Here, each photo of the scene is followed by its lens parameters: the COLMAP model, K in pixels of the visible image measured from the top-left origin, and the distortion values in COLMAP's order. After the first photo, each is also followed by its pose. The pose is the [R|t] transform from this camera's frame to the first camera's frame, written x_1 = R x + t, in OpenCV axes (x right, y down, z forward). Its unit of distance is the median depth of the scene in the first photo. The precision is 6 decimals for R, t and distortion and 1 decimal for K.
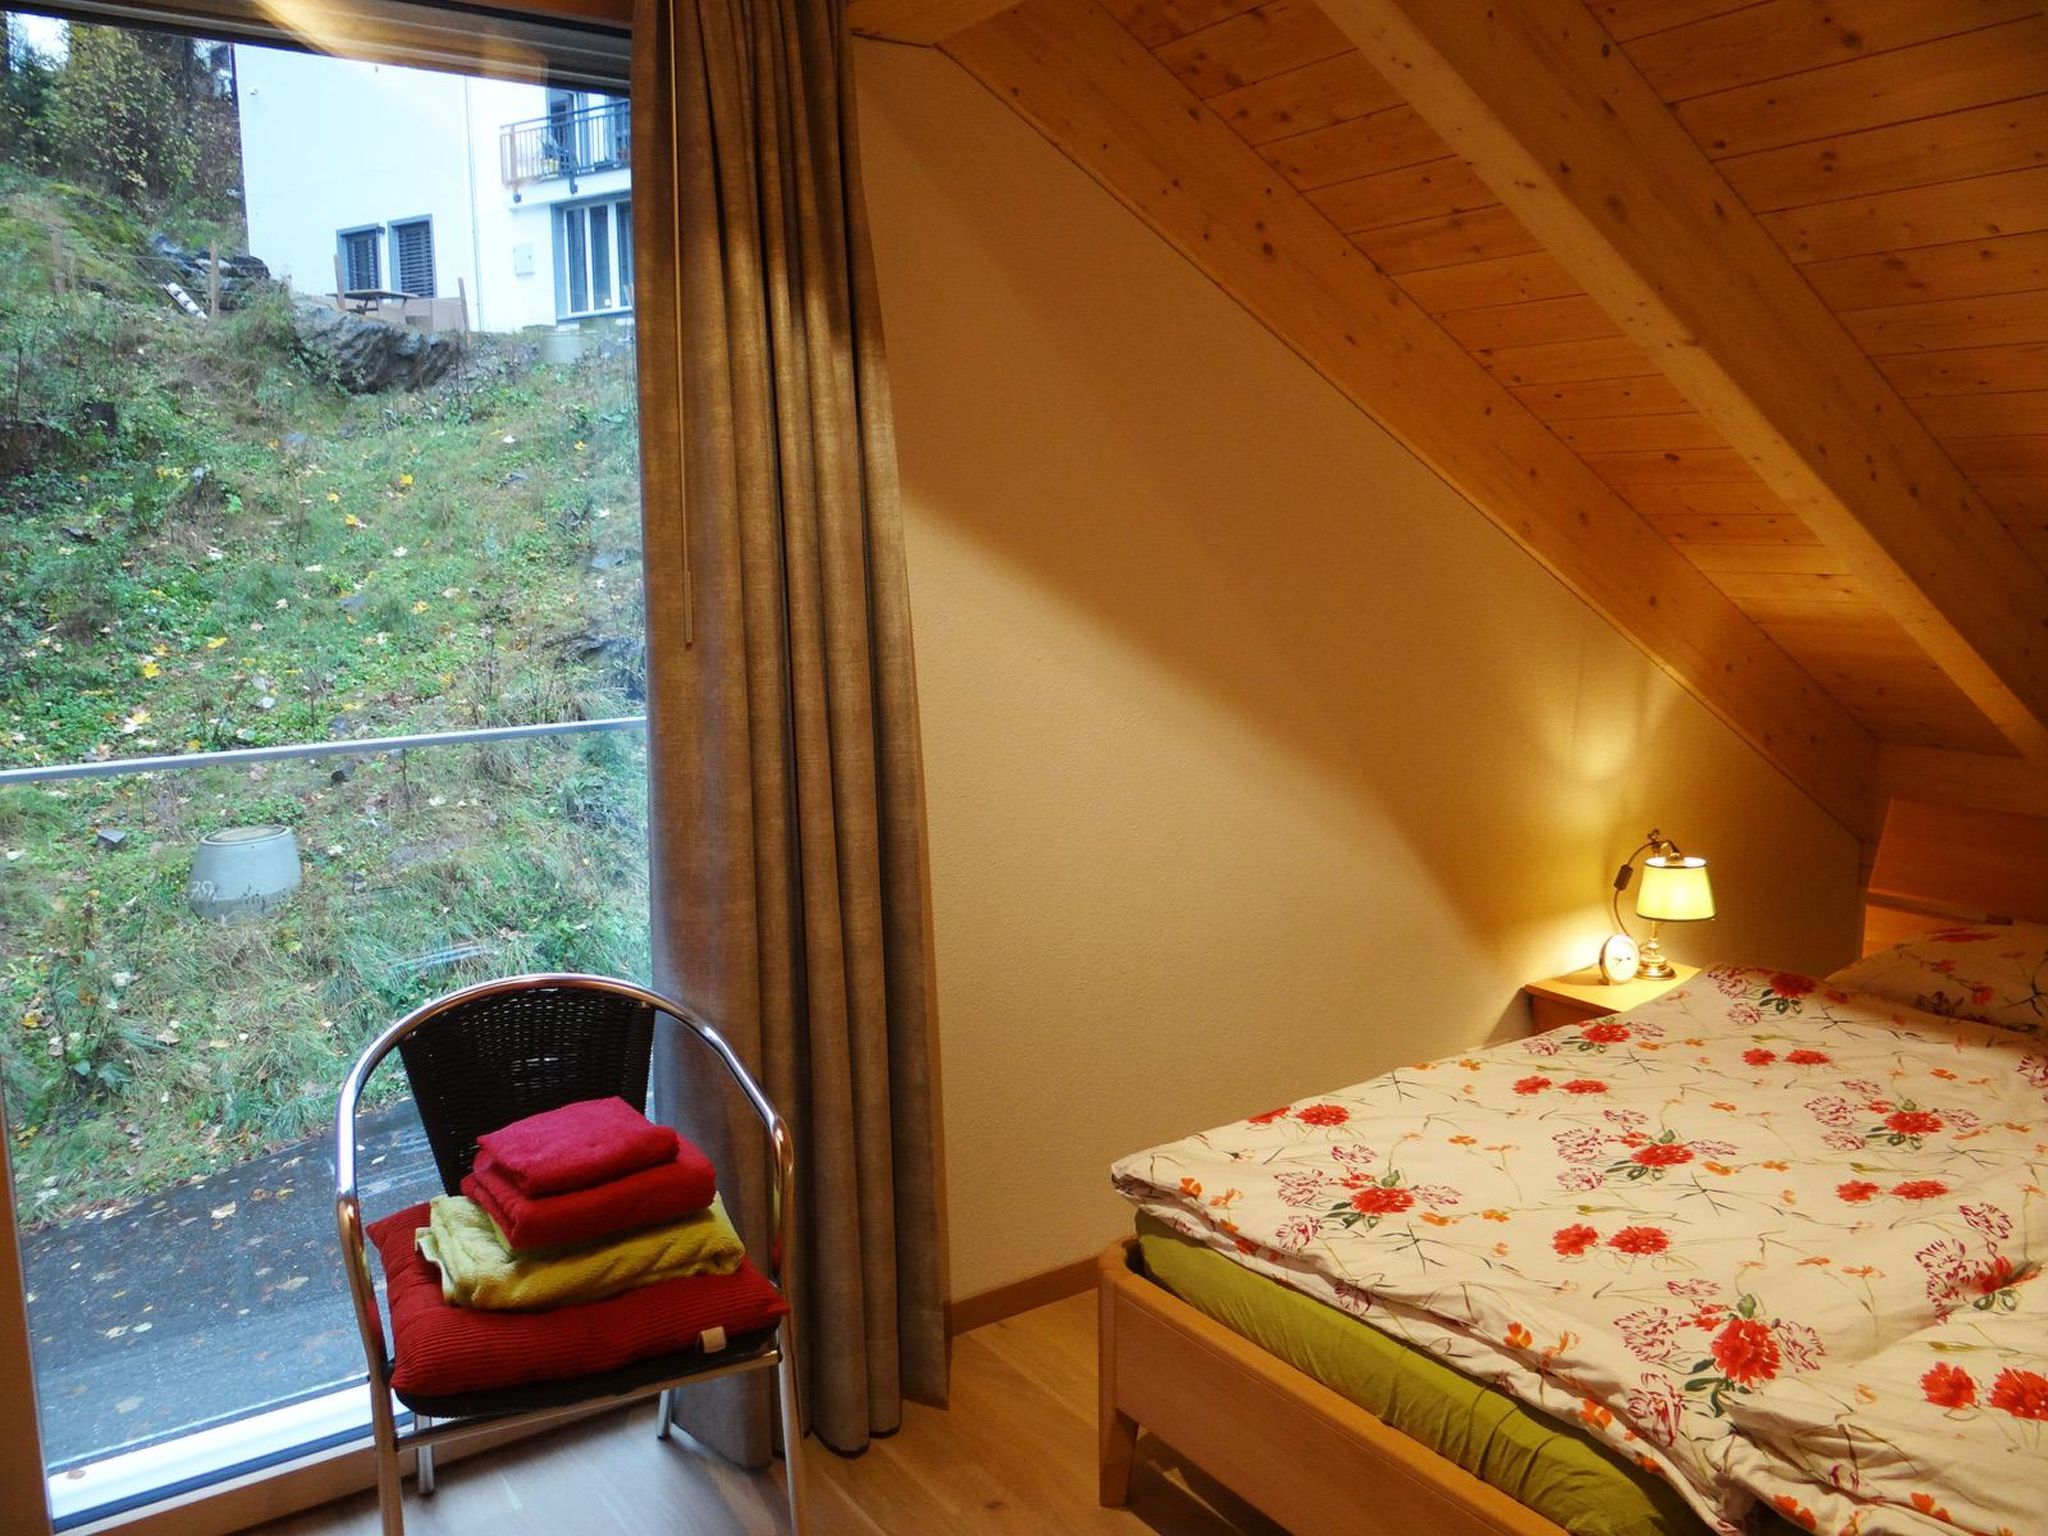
lens RADIAL K [[1615.7, 0, 1012.9], [0, 1615.7, 771.9], [0, 0, 1]] dist [-0.001617, -0.005063]
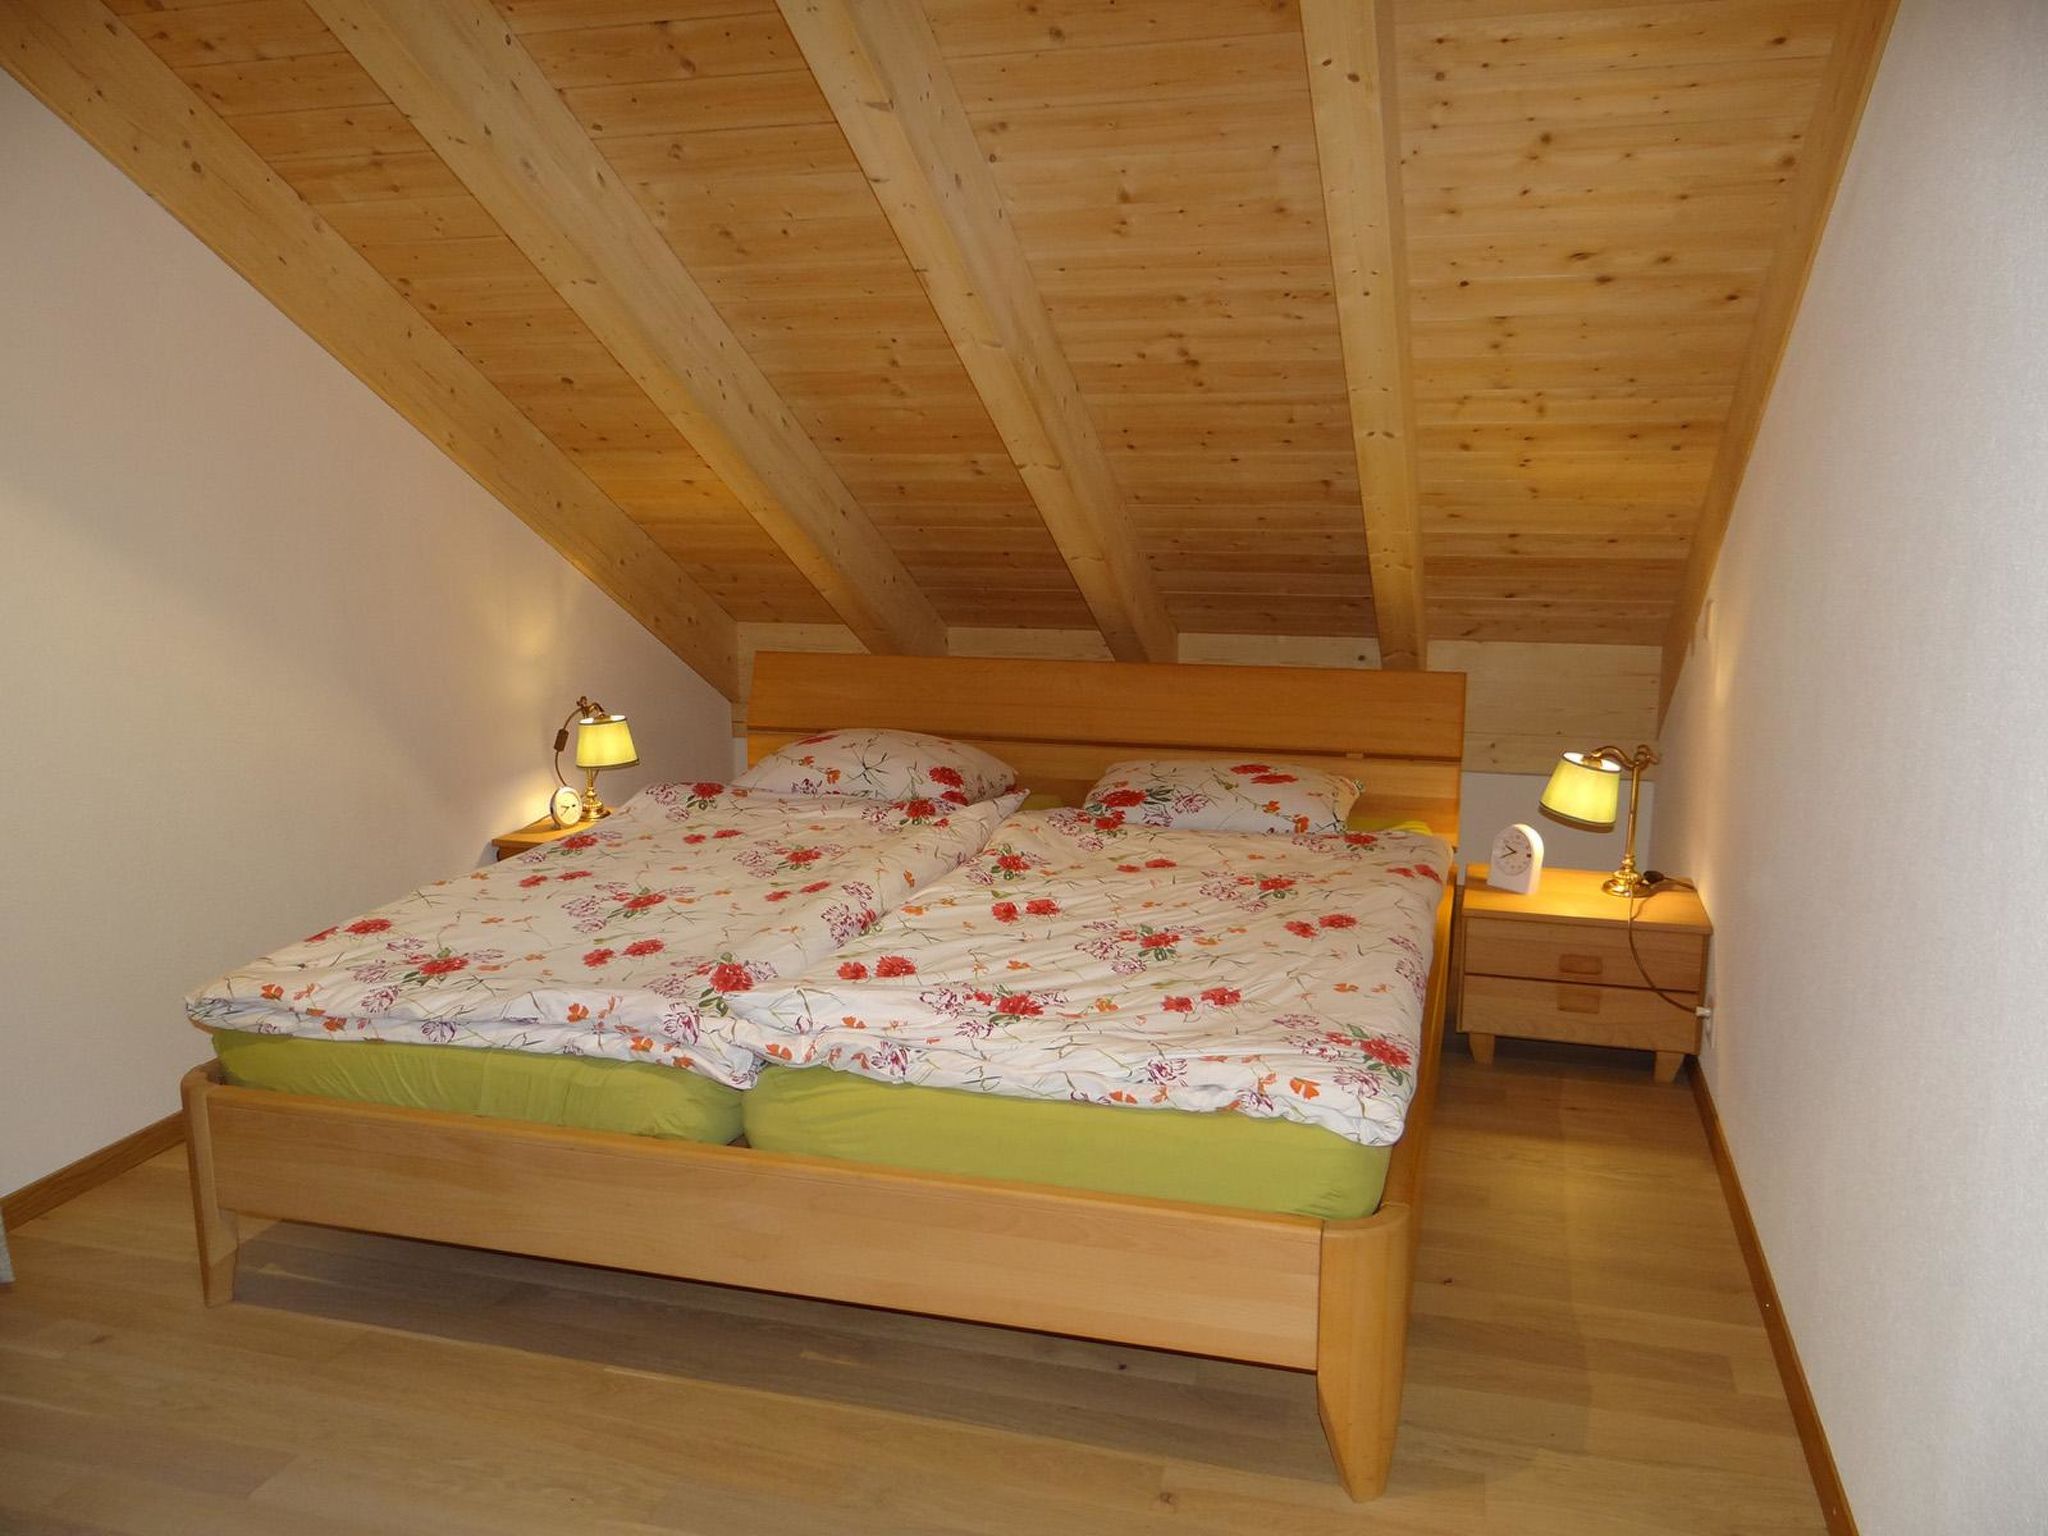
lens RADIAL K [[1615.7, 0, 1012.9], [0, 1615.7, 771.9], [0, 0, 1]] dist [-0.001617, -0.005063]
pose [[0.775520, -0.112604, 0.621199, -0.166148], [0.096816, 0.993538, 0.059230, 0.080625], [-0.623855, 0.014208, 0.781411, -0.212228]]
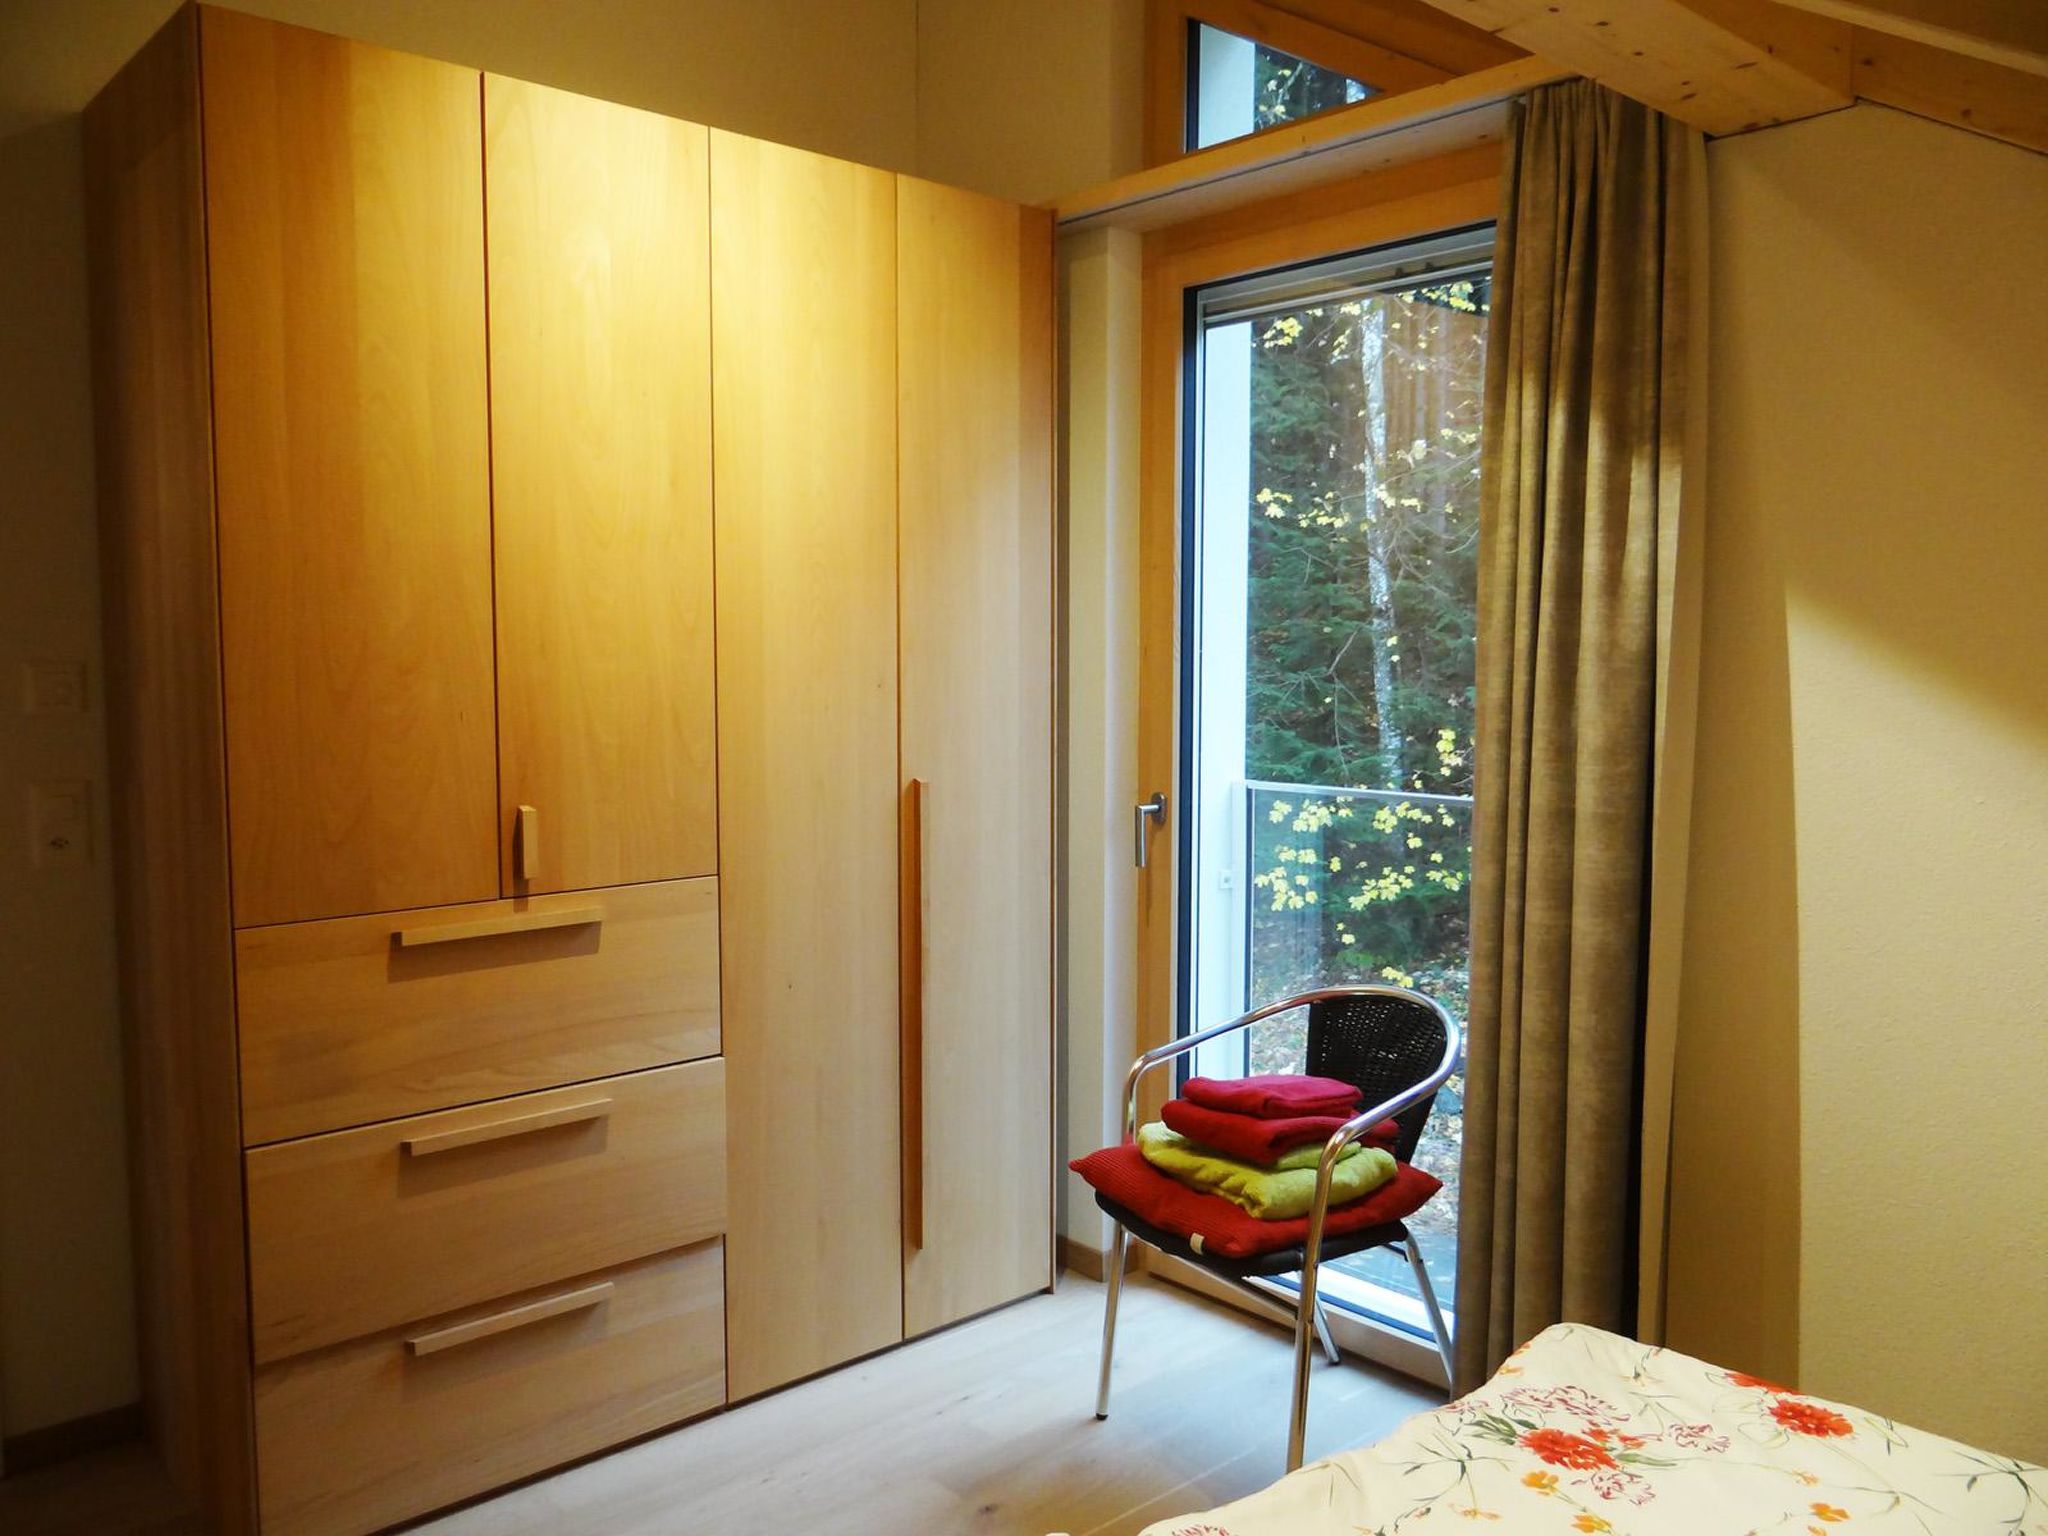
lens RADIAL K [[1615.7, 0, 1012.9], [0, 1615.7, 771.9], [0, 0, 1]] dist [-0.001617, -0.005063]
pose [[0.132578, 0.091300, -0.986959, 0.886115], [-0.155935, 0.985270, 0.070197, -0.079811], [0.978830, 0.144595, 0.144862, 0.509357]]
